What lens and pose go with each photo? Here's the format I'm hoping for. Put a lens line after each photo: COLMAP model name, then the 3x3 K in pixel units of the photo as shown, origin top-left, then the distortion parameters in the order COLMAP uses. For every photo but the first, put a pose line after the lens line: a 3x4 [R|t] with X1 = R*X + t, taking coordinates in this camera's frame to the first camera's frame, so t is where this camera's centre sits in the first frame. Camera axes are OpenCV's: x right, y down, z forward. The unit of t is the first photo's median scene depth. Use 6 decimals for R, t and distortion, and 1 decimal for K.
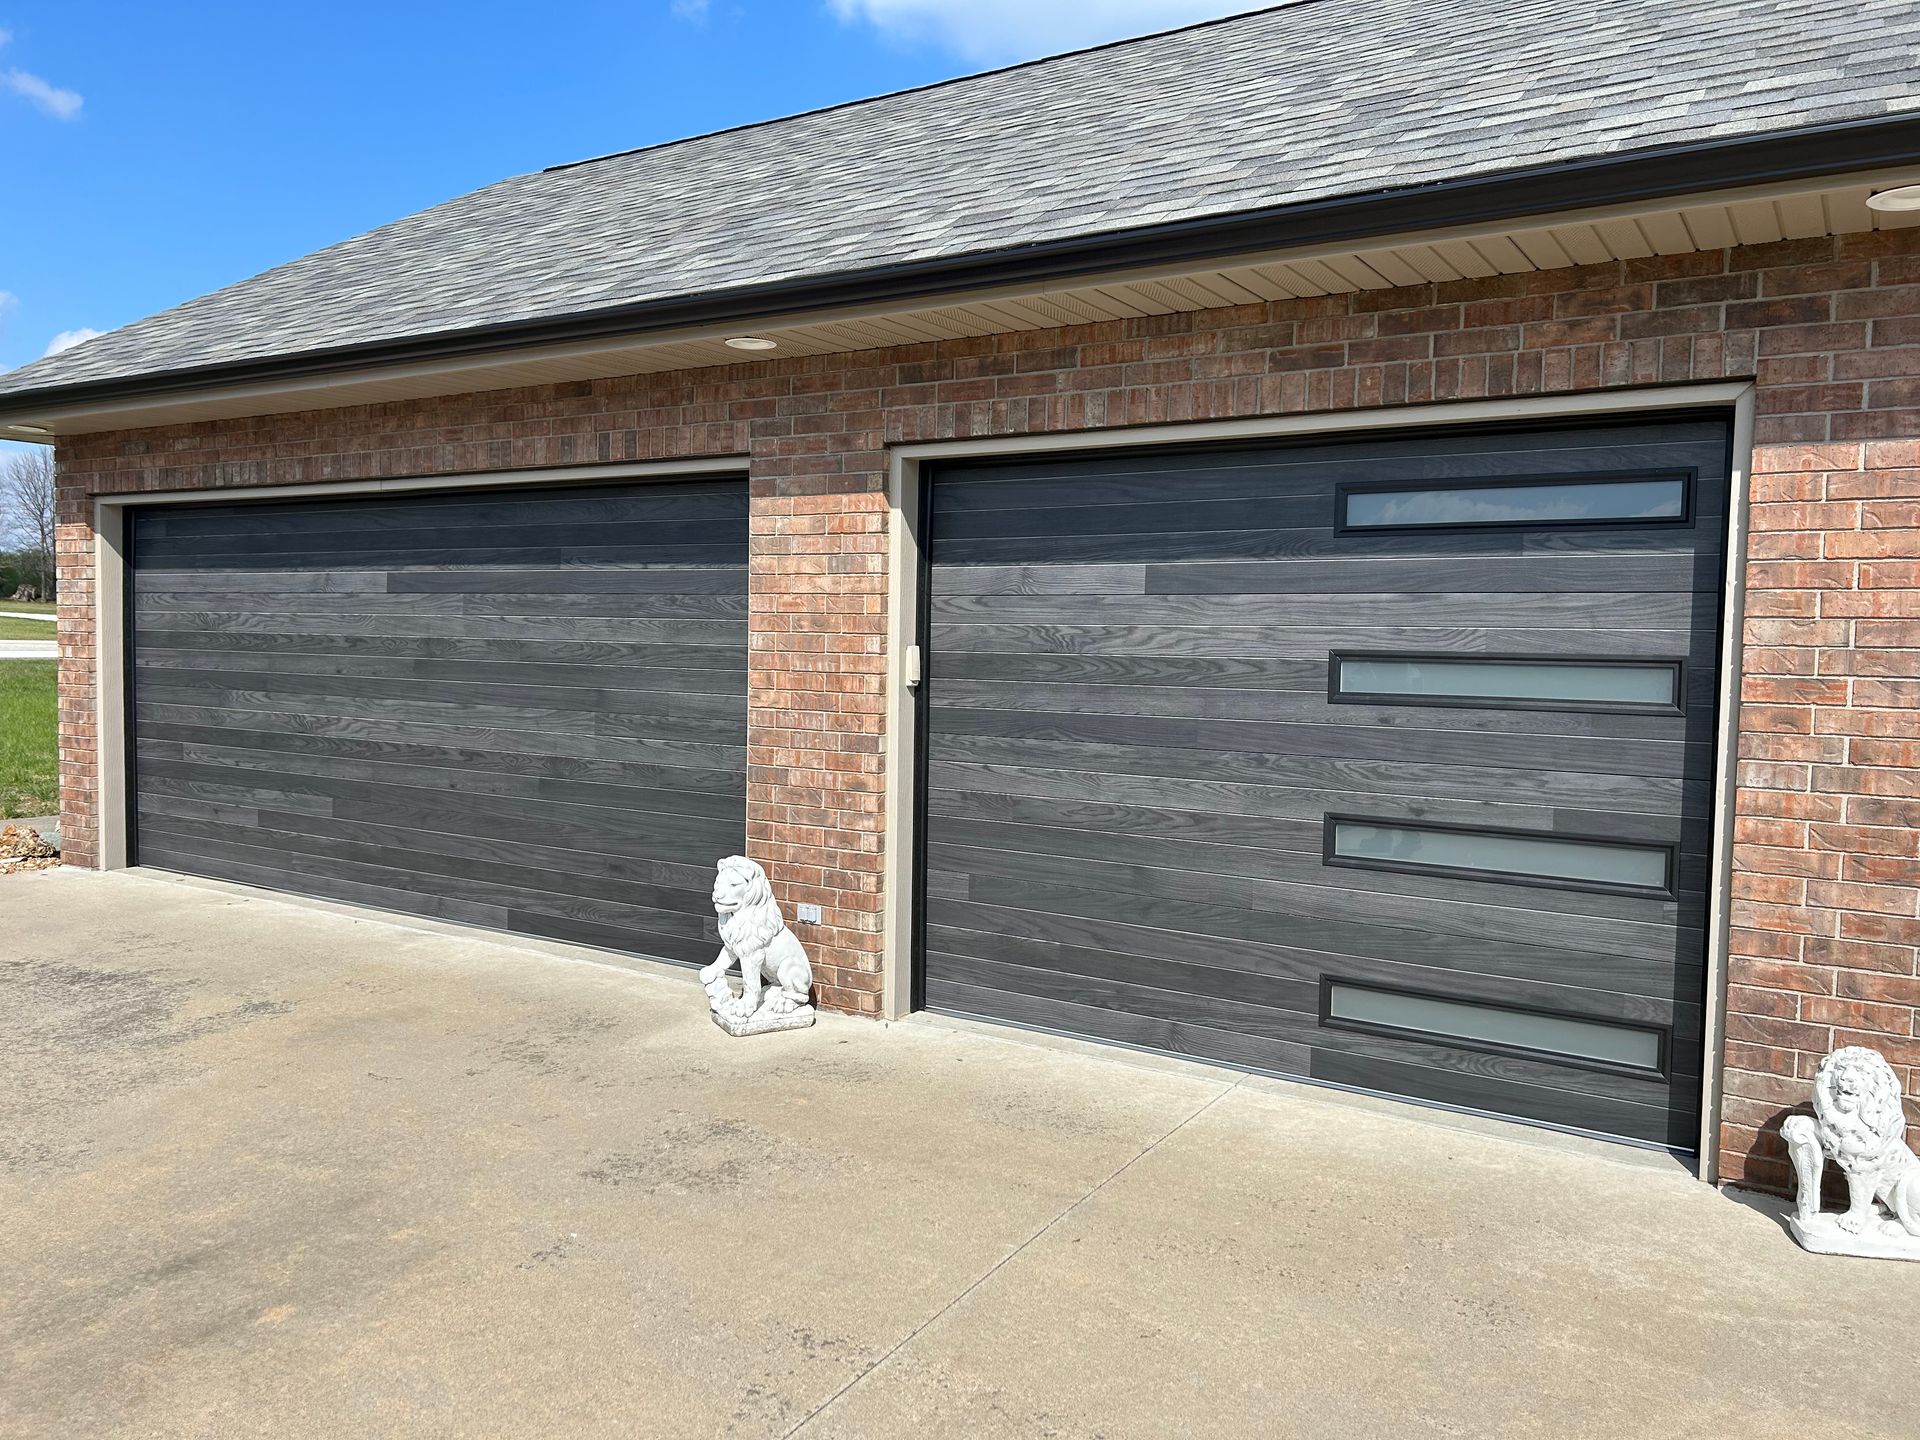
lens RADIAL K [[1424.6, 0, 960.0], [0, 1424.6, 720.0], [0, 0, 1]] dist [0.053155, -0.054879]
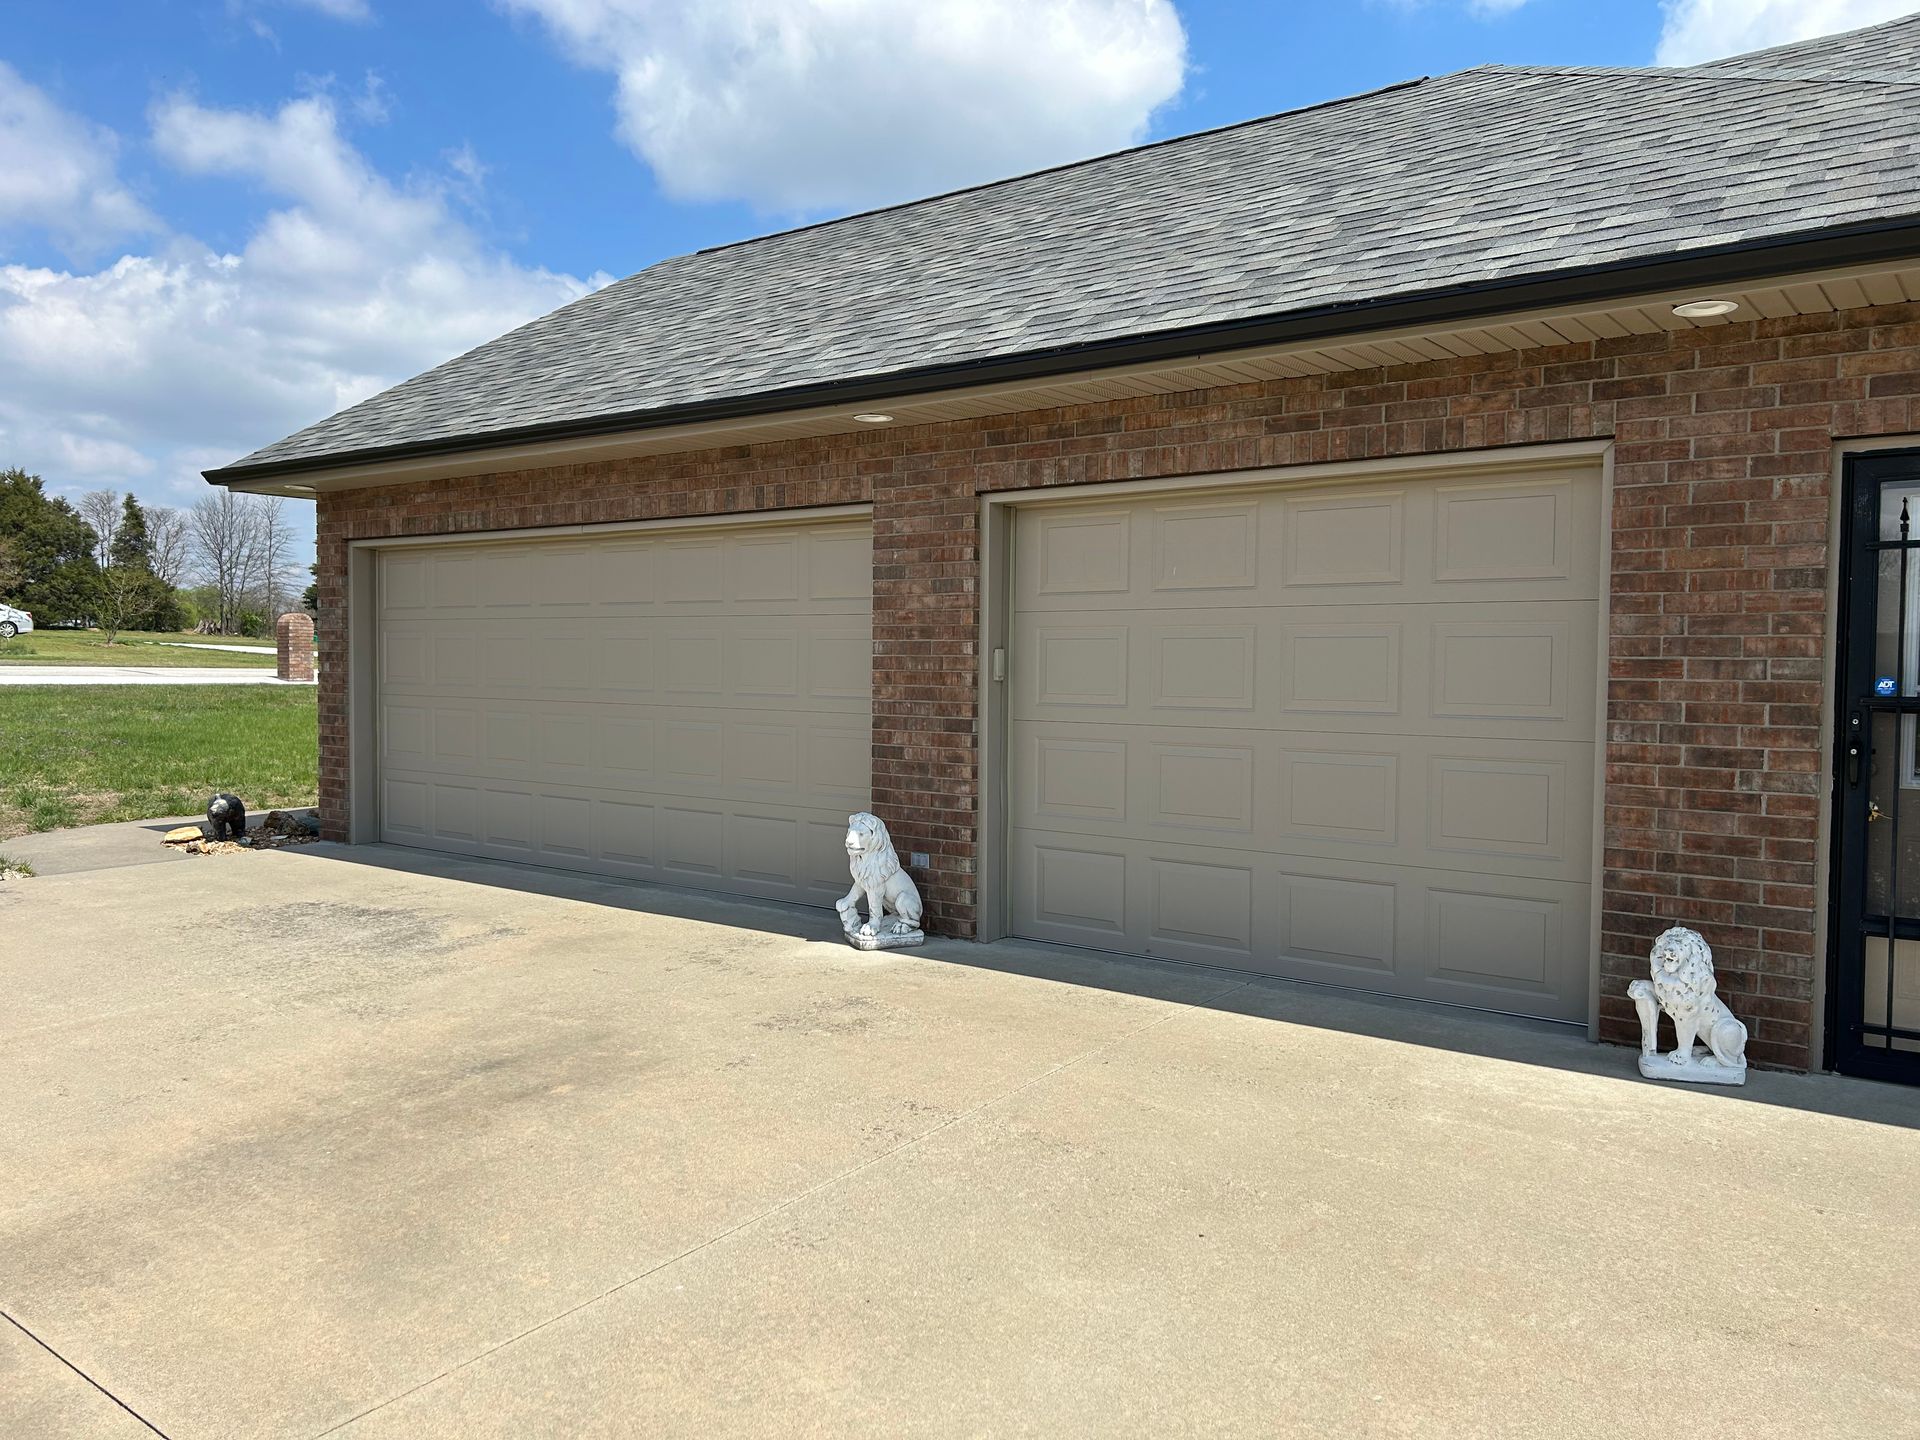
lens RADIAL K [[1424.6, 0, 960.0], [0, 1424.6, 720.0], [0, 0, 1]] dist [0.053155, -0.054879]
pose [[0.996292, -0.005871, -0.085832, 0.044355], [0.004409, 0.999842, -0.017217, 0.036527], [0.085920, 0.016775, 0.996161, -0.297299]]
